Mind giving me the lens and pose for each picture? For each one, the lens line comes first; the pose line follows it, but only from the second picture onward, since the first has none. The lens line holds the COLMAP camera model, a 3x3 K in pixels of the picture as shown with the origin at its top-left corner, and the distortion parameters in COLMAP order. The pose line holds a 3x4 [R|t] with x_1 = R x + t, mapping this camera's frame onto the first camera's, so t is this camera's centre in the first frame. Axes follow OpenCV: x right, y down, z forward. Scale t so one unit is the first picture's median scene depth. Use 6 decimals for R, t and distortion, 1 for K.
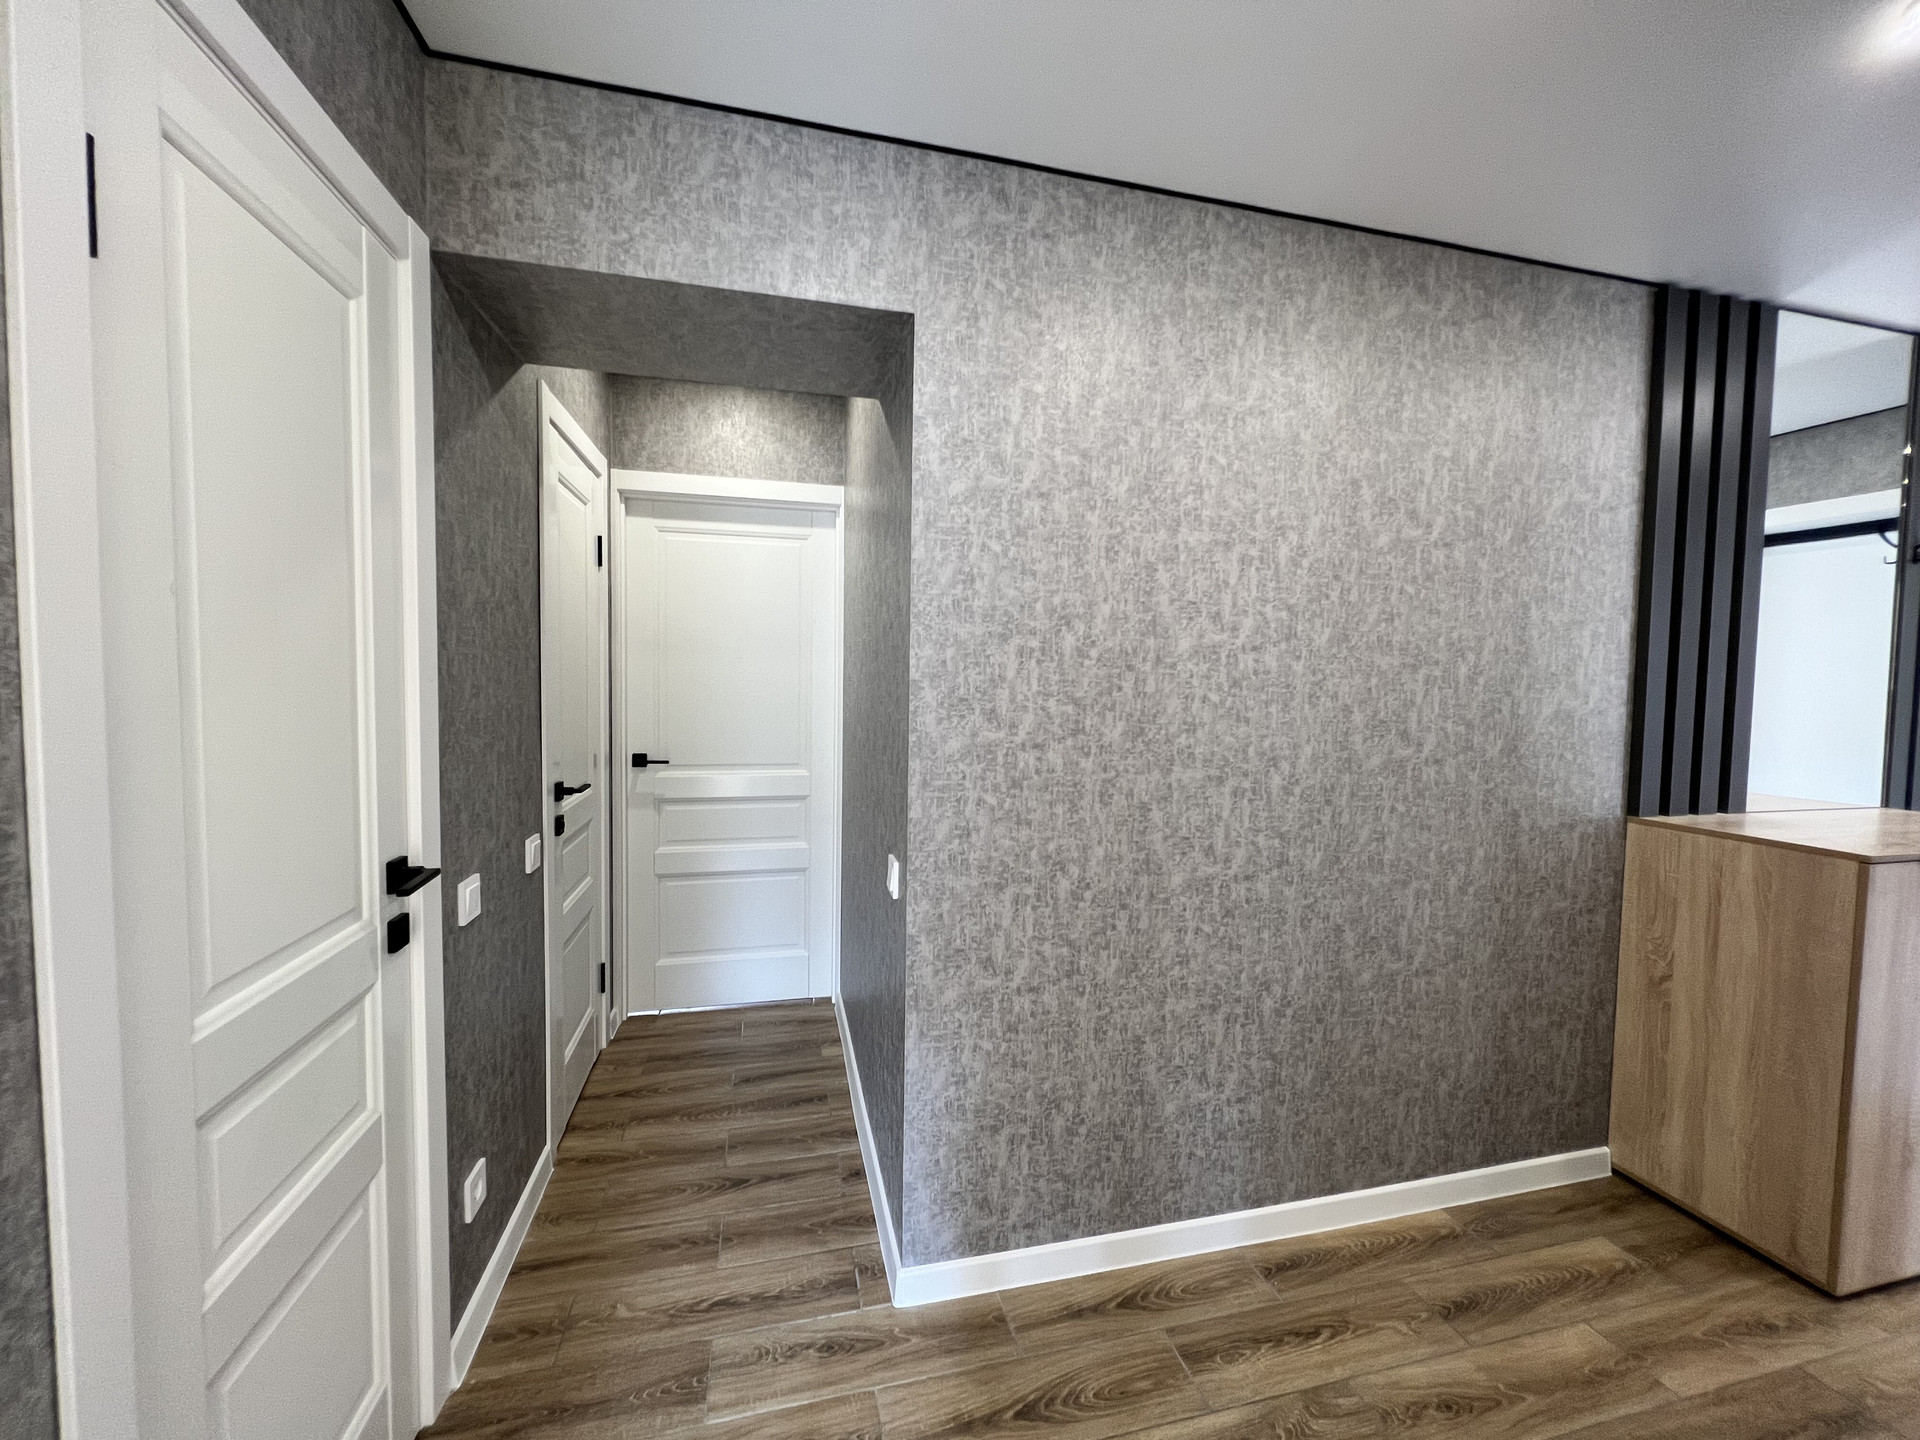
lens RADIAL K [[817.7, 0, 959.9], [0, 817.7, 750.8], [0, 0, 1]] dist [-0.003962, -0.000852]
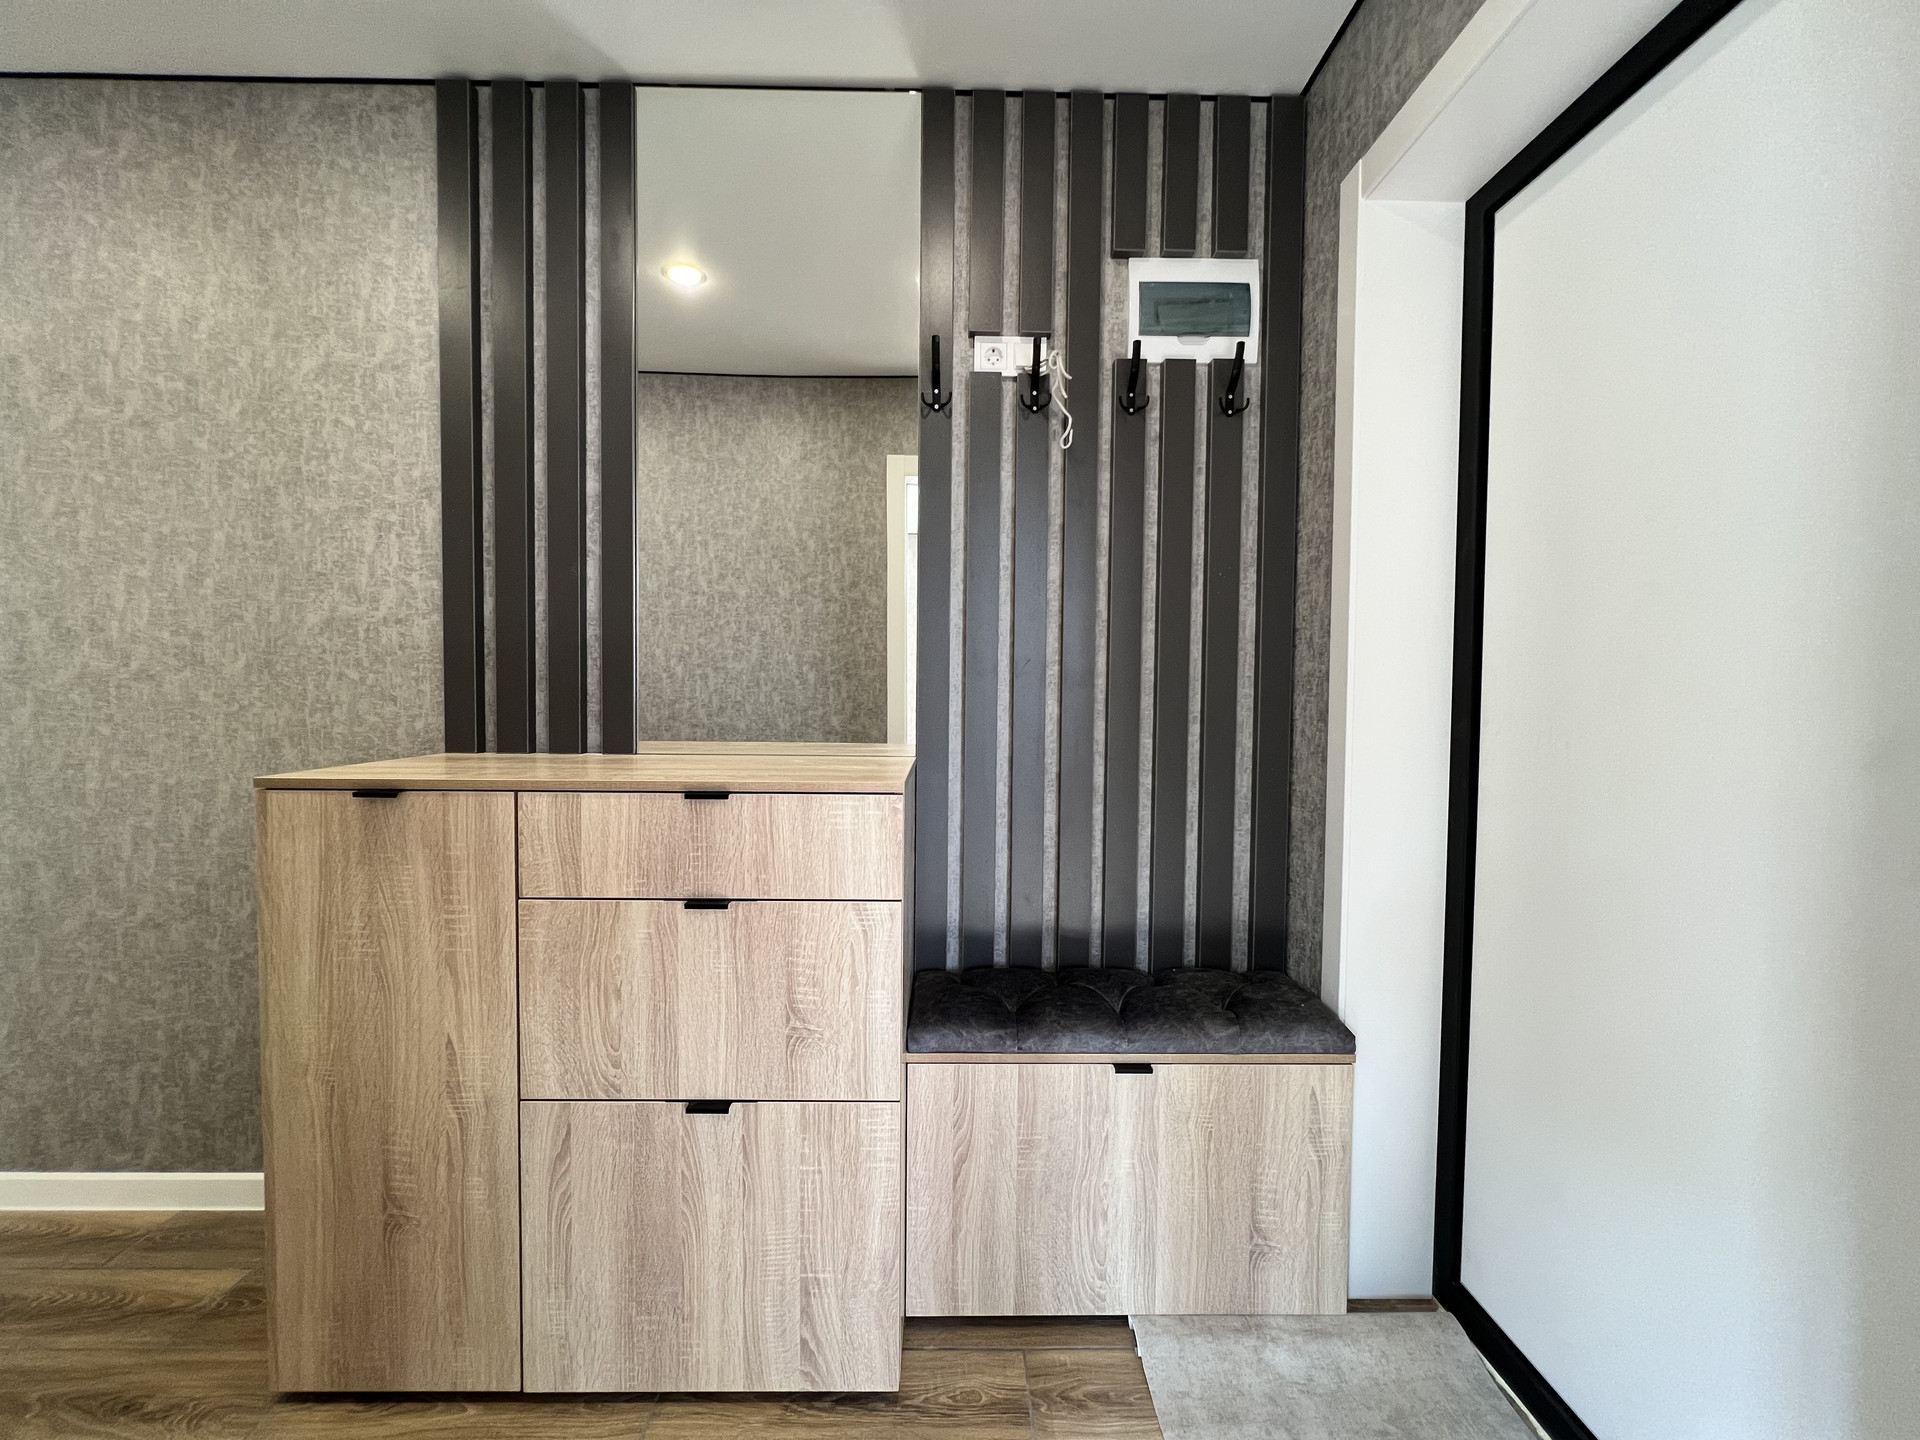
lens RADIAL K [[769.8, 0, 958.6], [0, 769.8, 715.2], [0, 0, 1]] dist [-0.004028, 0.000561]
pose [[0.970023, 0.009725, -0.242818, 1.533936], [-0.015309, 0.999660, -0.021121, 0.054232], [0.242530, 0.024205, 0.969842, 0.411213]]
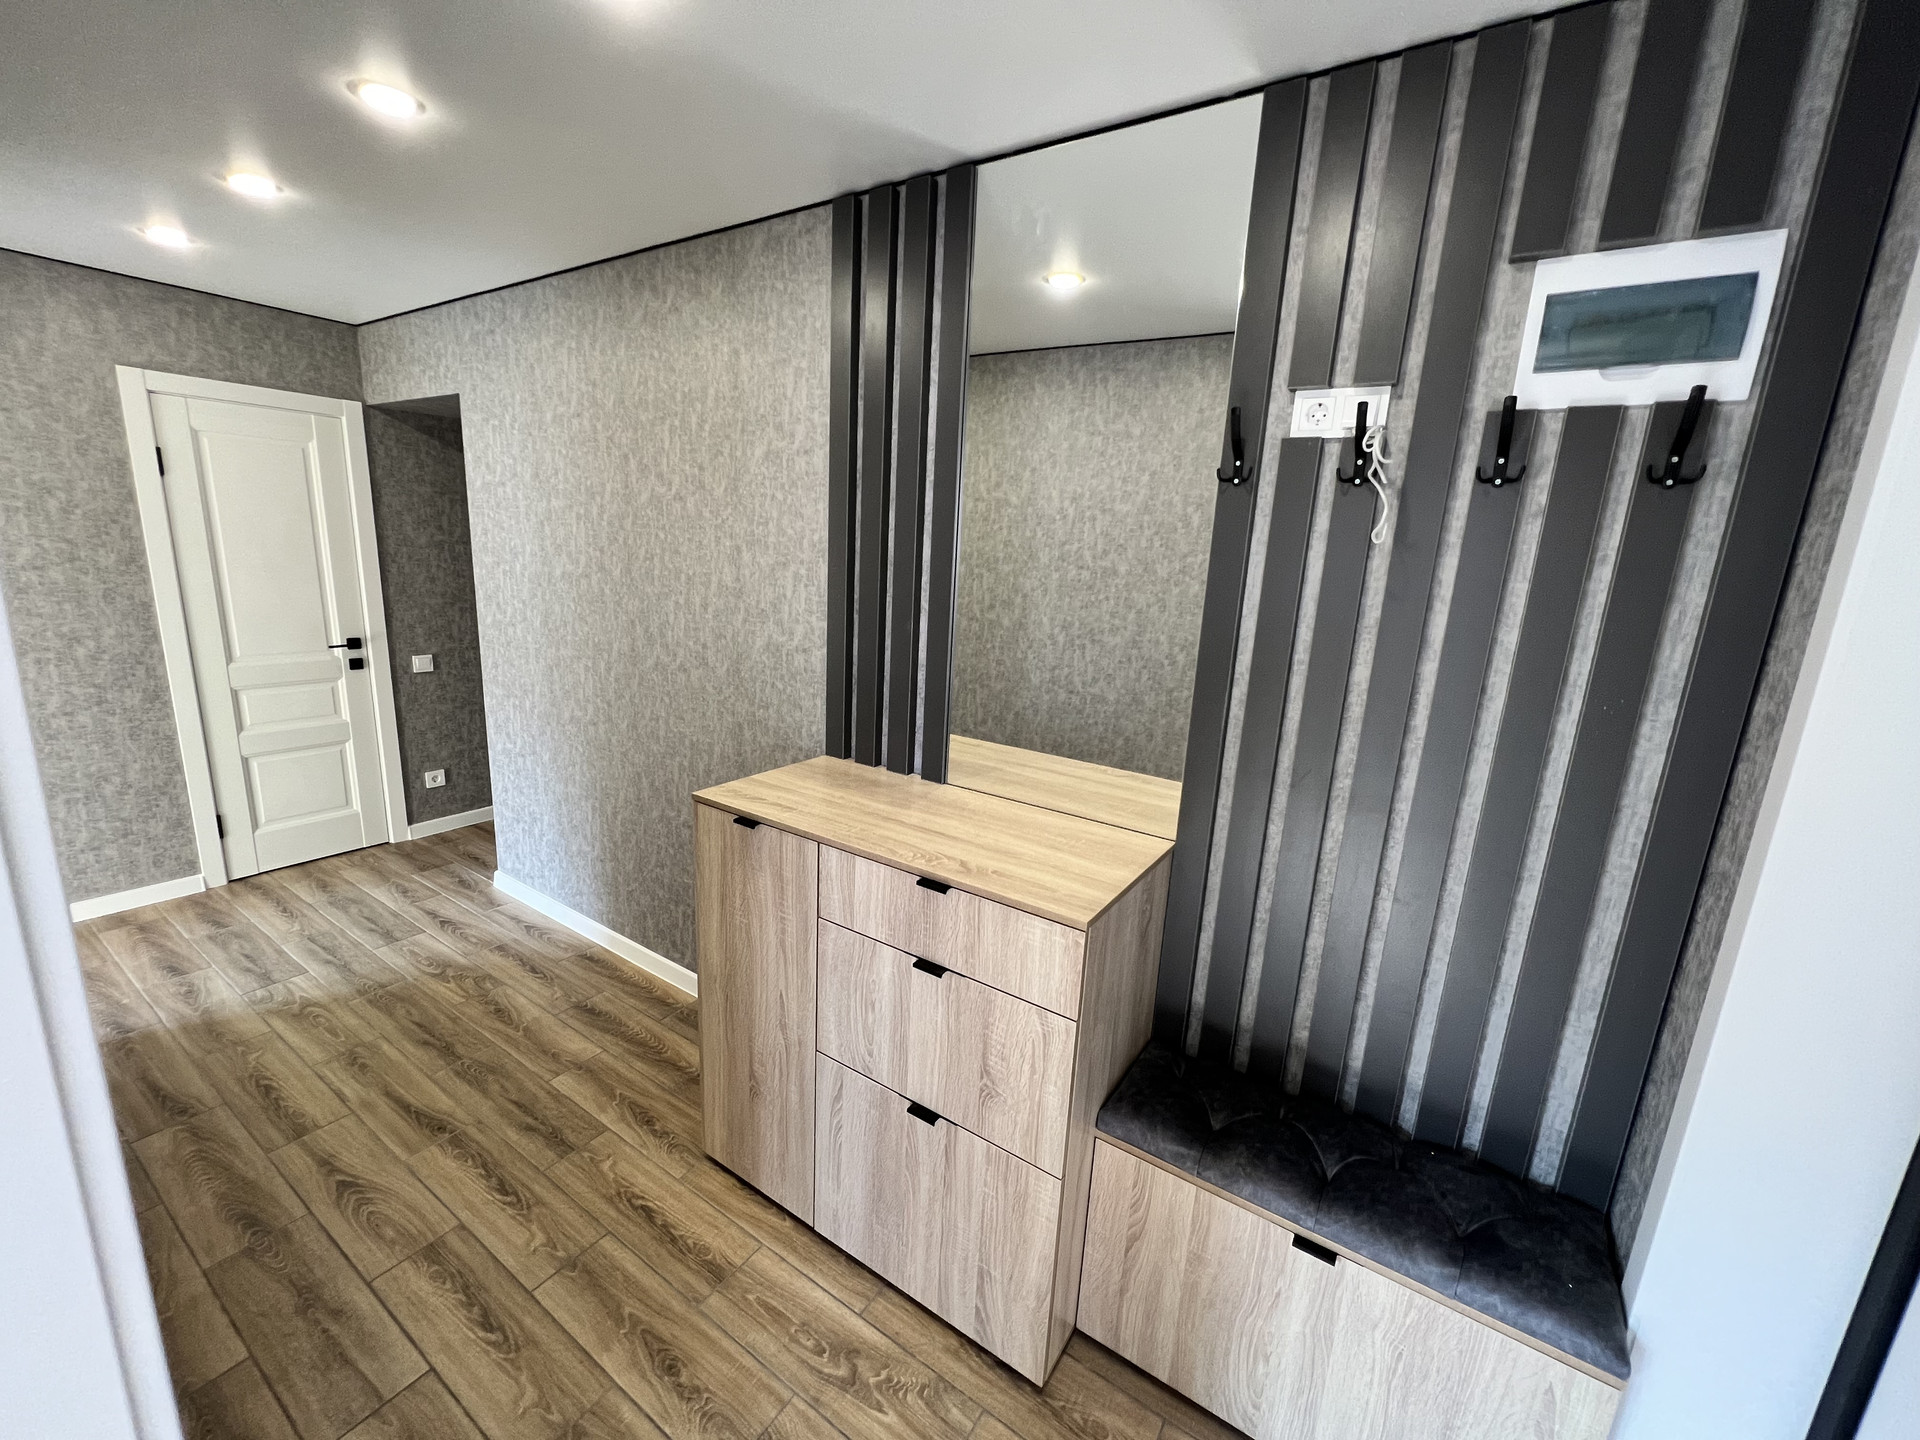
lens RADIAL K [[769.8, 0, 958.6], [0, 769.8, 715.2], [0, 0, 1]] dist [-0.004028, 0.000561]
pose [[0.664318, 0.186021, -0.723932, 1.693176], [-0.085453, 0.981087, 0.173683, -0.158408], [0.742549, -0.053519, 0.667650, 0.485054]]
